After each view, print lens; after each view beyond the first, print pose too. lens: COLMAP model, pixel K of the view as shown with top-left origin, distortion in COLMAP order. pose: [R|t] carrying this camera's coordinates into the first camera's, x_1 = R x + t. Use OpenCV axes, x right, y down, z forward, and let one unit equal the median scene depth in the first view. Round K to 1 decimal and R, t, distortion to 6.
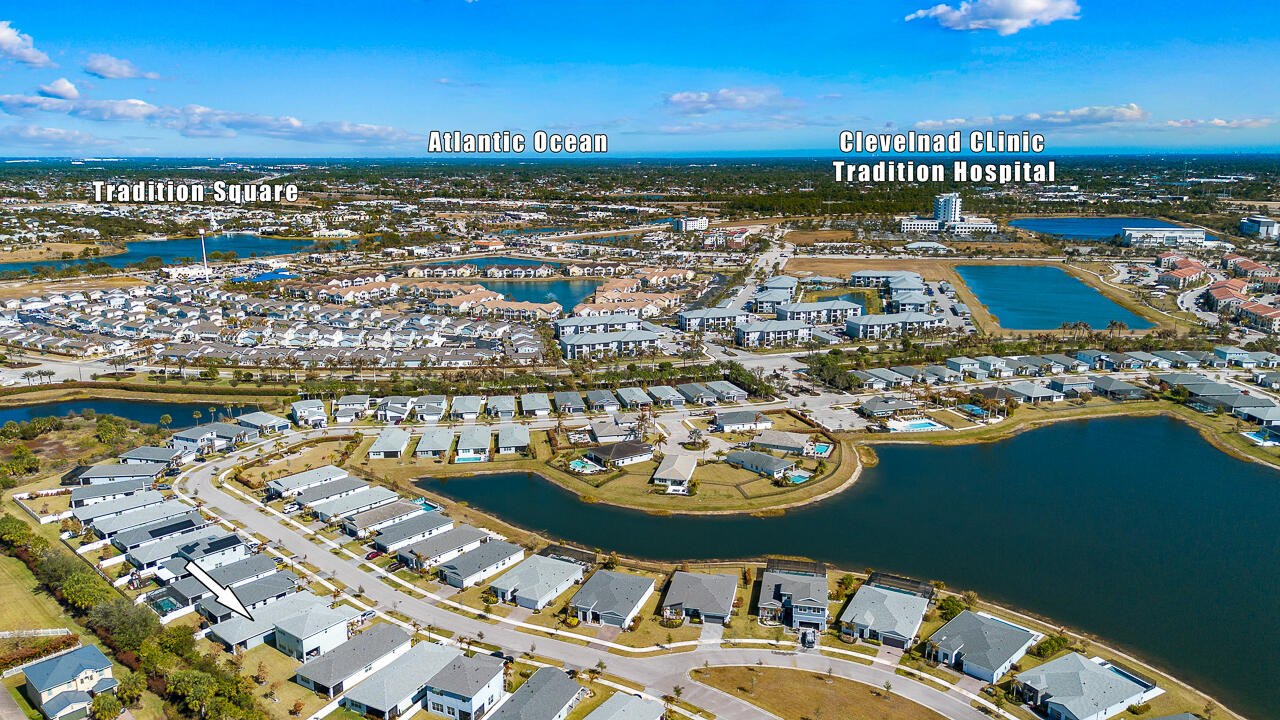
lens RADIAL K [[887.1, 0, 645.4], [0, 887.1, 383.5], [0, 0, 1]] dist [0.039613, -0.003667]
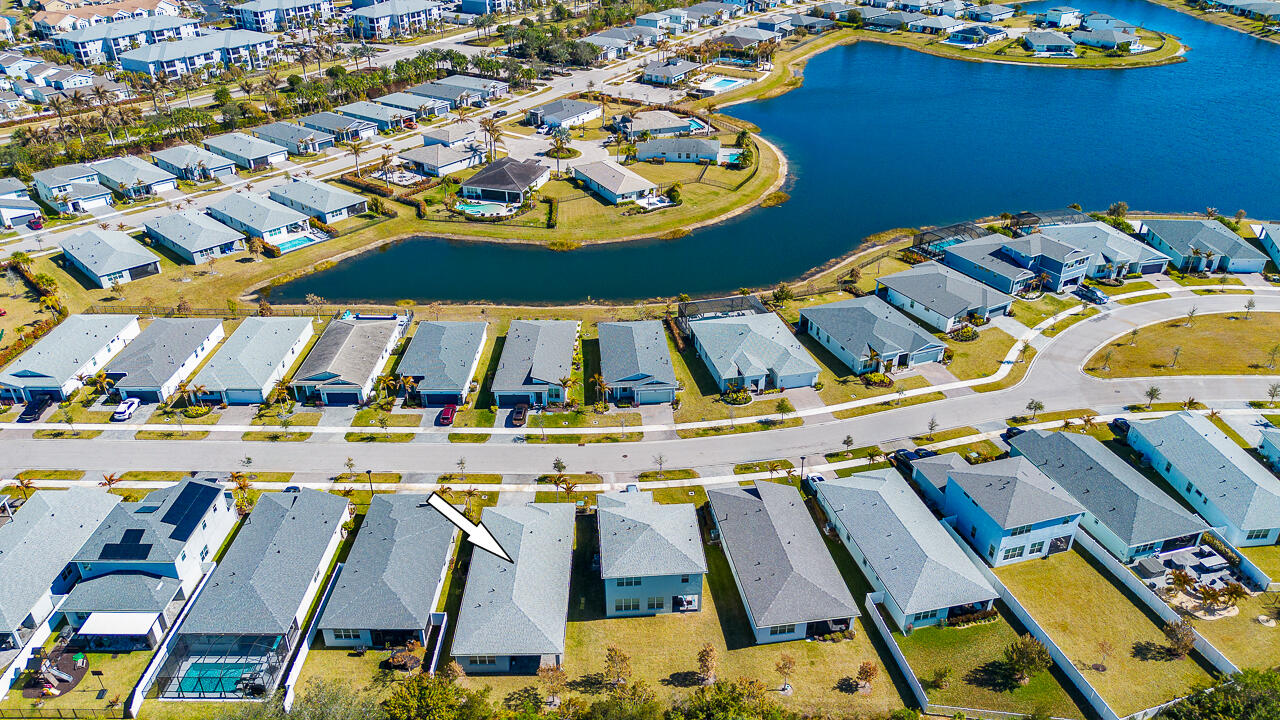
lens RADIAL K [[887.1, 0, 645.4], [0, 887.1, 383.5], [0, 0, 1]] dist [0.039613, -0.003667]
pose [[0.749864, -0.342250, 0.566188, -0.529221], [0.163491, 0.925115, 0.342685, 0.009512], [-0.641073, -0.164401, 0.749665, 0.537435]]
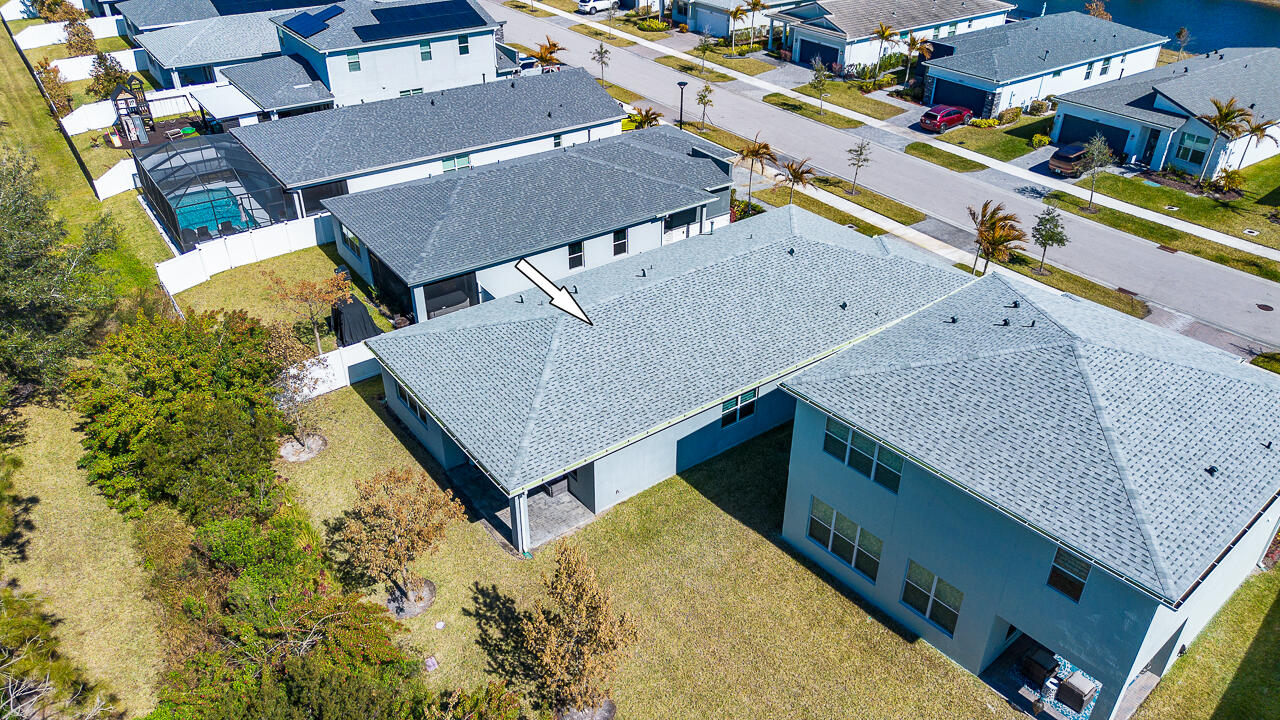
lens RADIAL K [[887.1, 0, 645.4], [0, 887.1, 383.5], [0, 0, 1]] dist [0.039613, -0.003667]
pose [[0.976677, 0.124308, -0.175068, -0.345426], [-0.059168, 0.939612, 0.337087, 0.187367], [0.206398, -0.318867, 0.925053, 0.728822]]
